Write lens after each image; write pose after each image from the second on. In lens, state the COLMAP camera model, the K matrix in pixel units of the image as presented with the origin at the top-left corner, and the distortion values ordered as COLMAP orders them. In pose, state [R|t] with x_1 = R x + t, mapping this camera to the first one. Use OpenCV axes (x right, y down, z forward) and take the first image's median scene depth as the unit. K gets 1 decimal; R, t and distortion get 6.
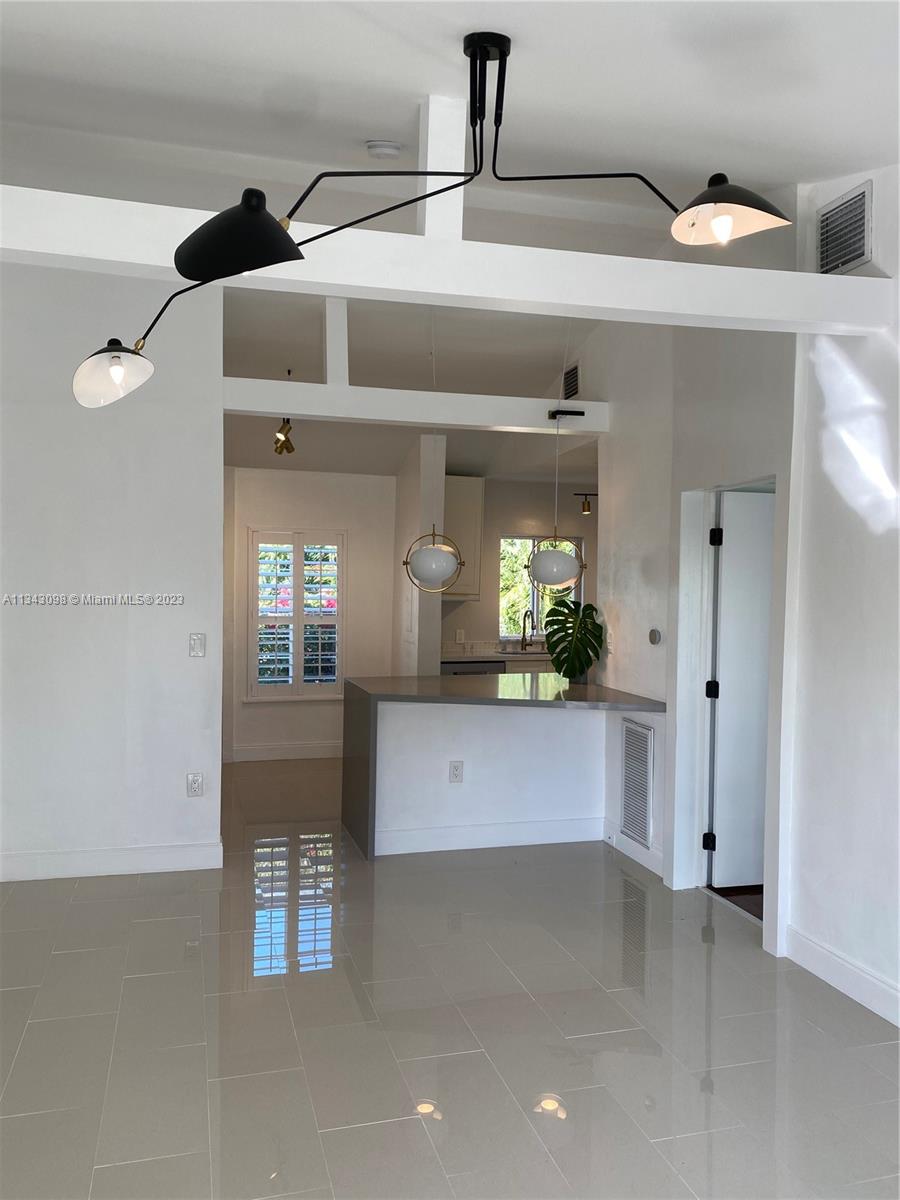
lens RADIAL K [[884.9, 0, 451.9], [0, 884.9, 617.4], [0, 0, 1]] dist [0.009948, 0.000084]
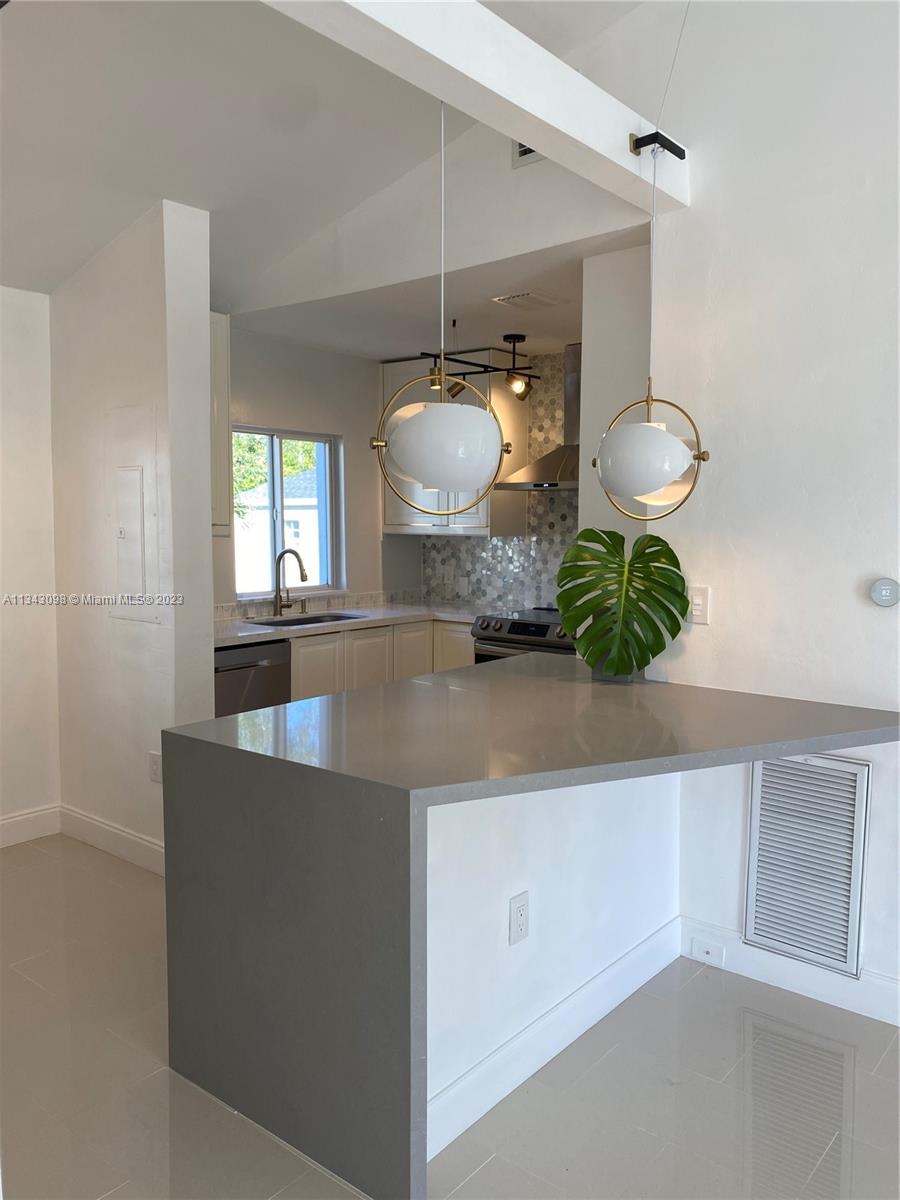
lens RADIAL K [[907.7, 0, 450.0], [0, 907.7, 600.0], [0, 0, 1]] dist [0.037944, 0.001839]
pose [[0.826034, -0.063595, 0.560021, -0.200966], [0.034290, 0.997444, 0.062690, -0.010663], [-0.562577, -0.032580, 0.826103, 0.473547]]
